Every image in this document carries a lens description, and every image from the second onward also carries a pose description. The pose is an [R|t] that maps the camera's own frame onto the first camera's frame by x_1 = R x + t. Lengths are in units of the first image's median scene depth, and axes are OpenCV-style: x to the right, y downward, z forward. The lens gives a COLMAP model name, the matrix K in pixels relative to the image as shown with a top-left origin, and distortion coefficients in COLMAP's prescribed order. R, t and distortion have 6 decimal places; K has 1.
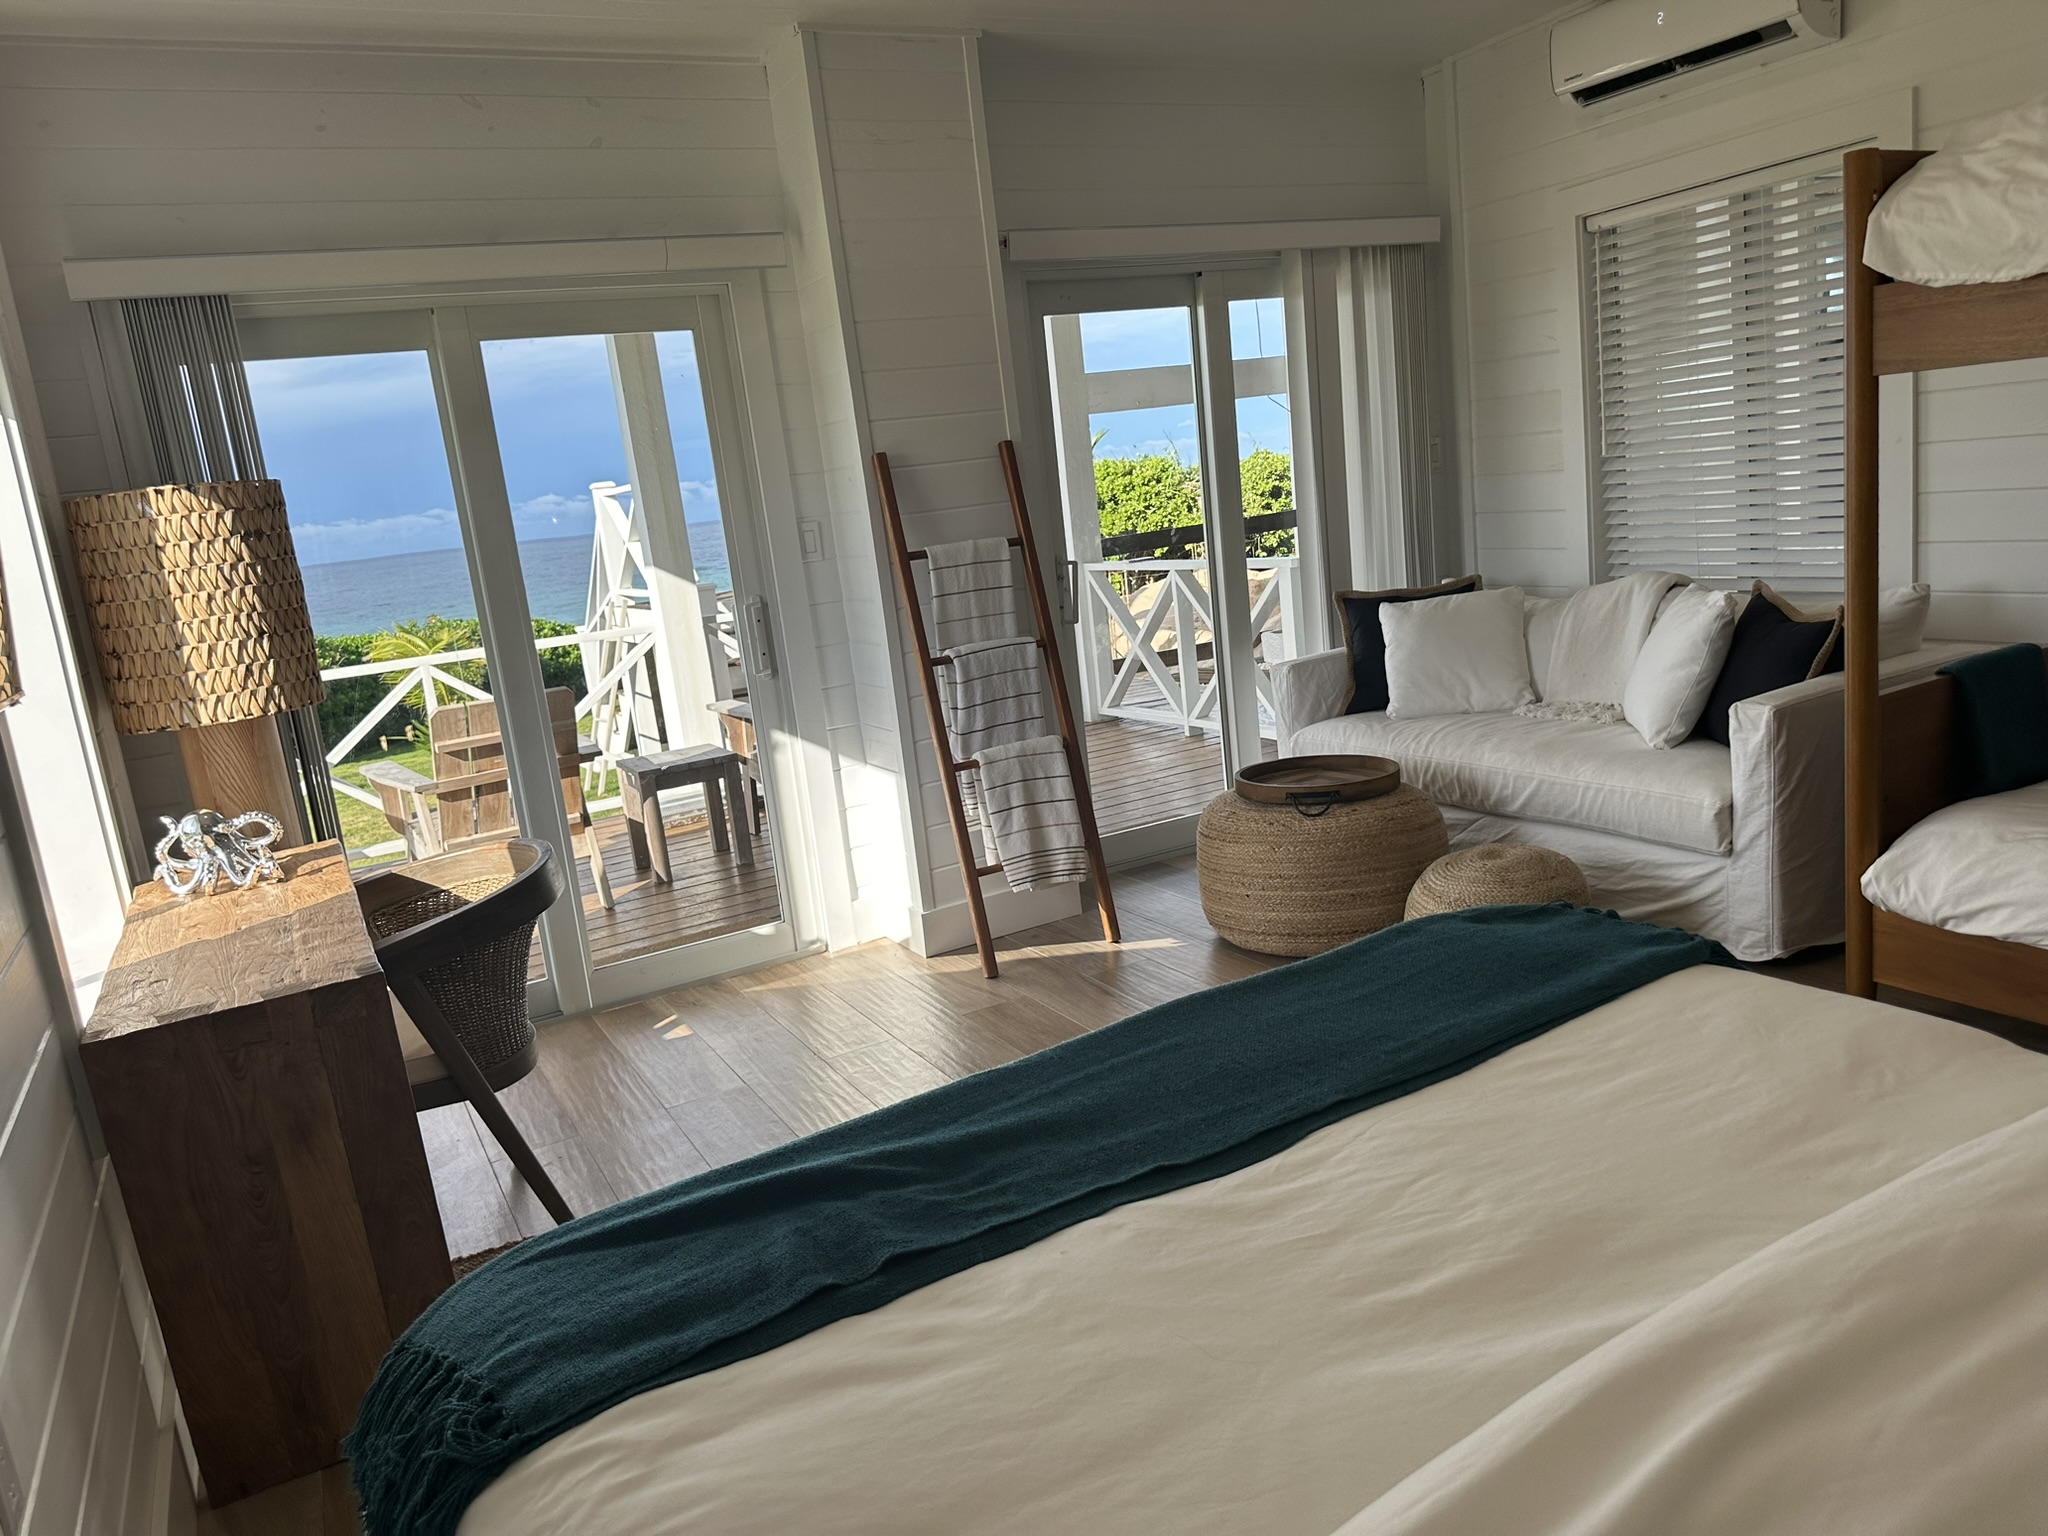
lens RADIAL K [[1446.4, 0, 1048.5], [0, 1446.4, 769.8], [0, 0, 1]] dist [0.082649, -0.118851]
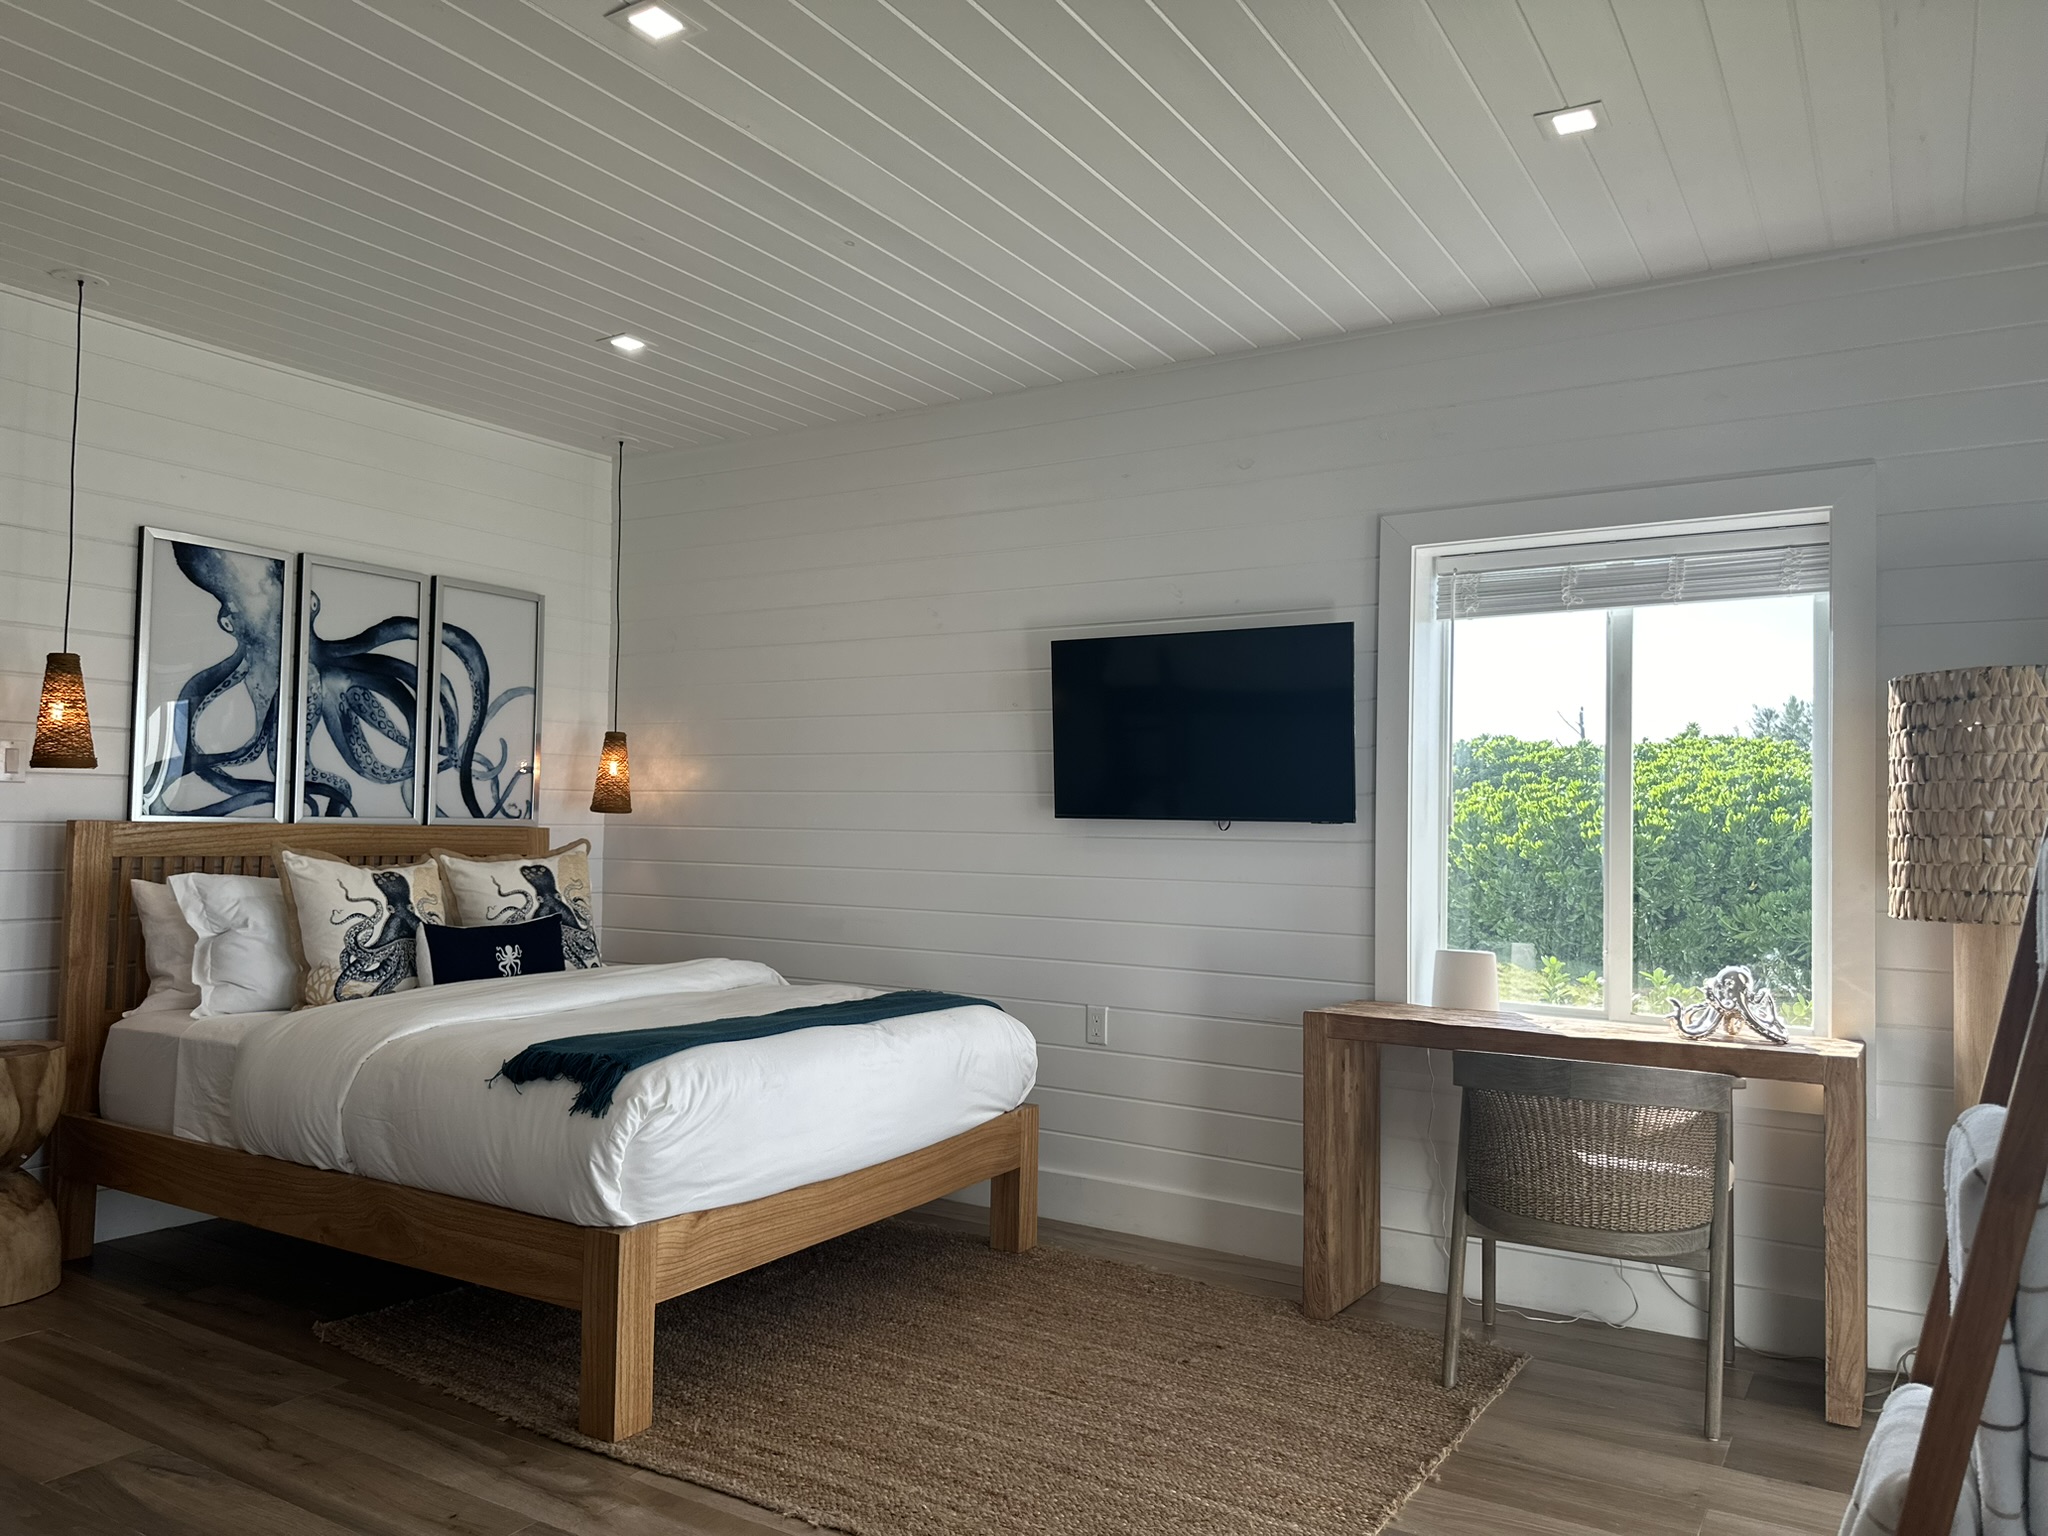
lens RADIAL K [[1446.4, 0, 1048.5], [0, 1446.4, 769.8], [0, 0, 1]] dist [0.082649, -0.118851]
pose [[-0.869139, 0.081563, -0.487796, 0.319742], [-0.013963, 0.981867, 0.189055, -0.237893], [0.494370, 0.171126, -0.852241, 1.193628]]
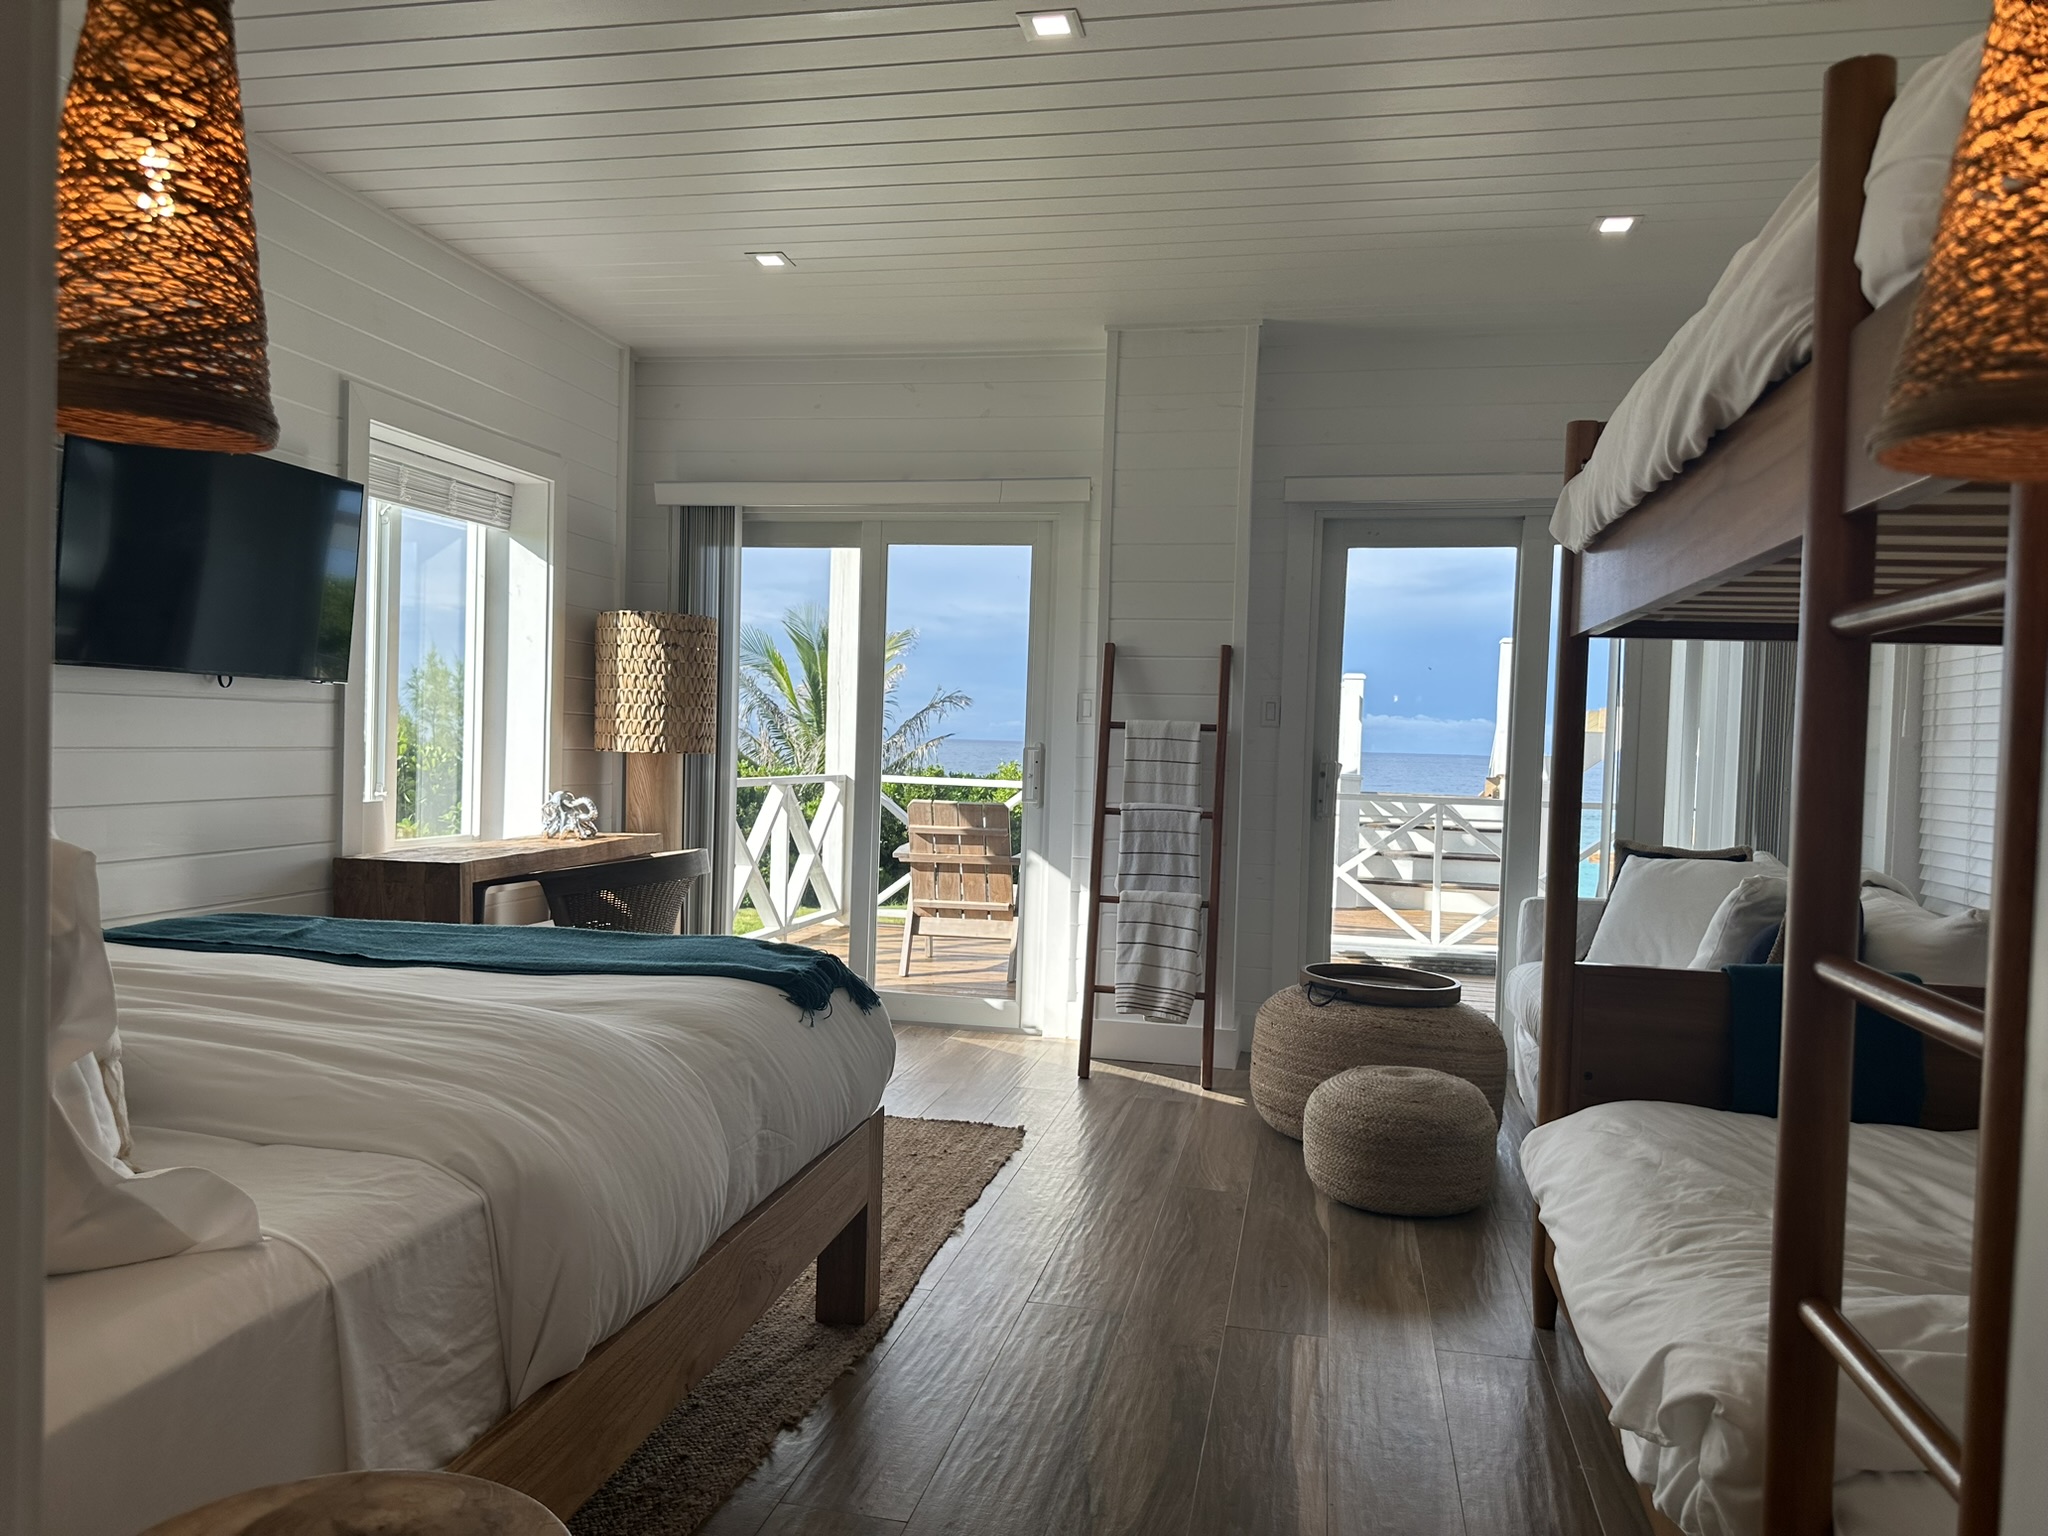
lens RADIAL K [[1449.8, 0, 1024.0], [0, 1449.8, 768.0], [0, 0, 1]] dist [0.156815, -0.274197]
pose [[0.746167, 0.149031, -0.648864, 0.660643], [-0.243133, 0.968305, -0.057193, -0.022062], [0.619775, 0.200436, 0.758751, 0.015521]]
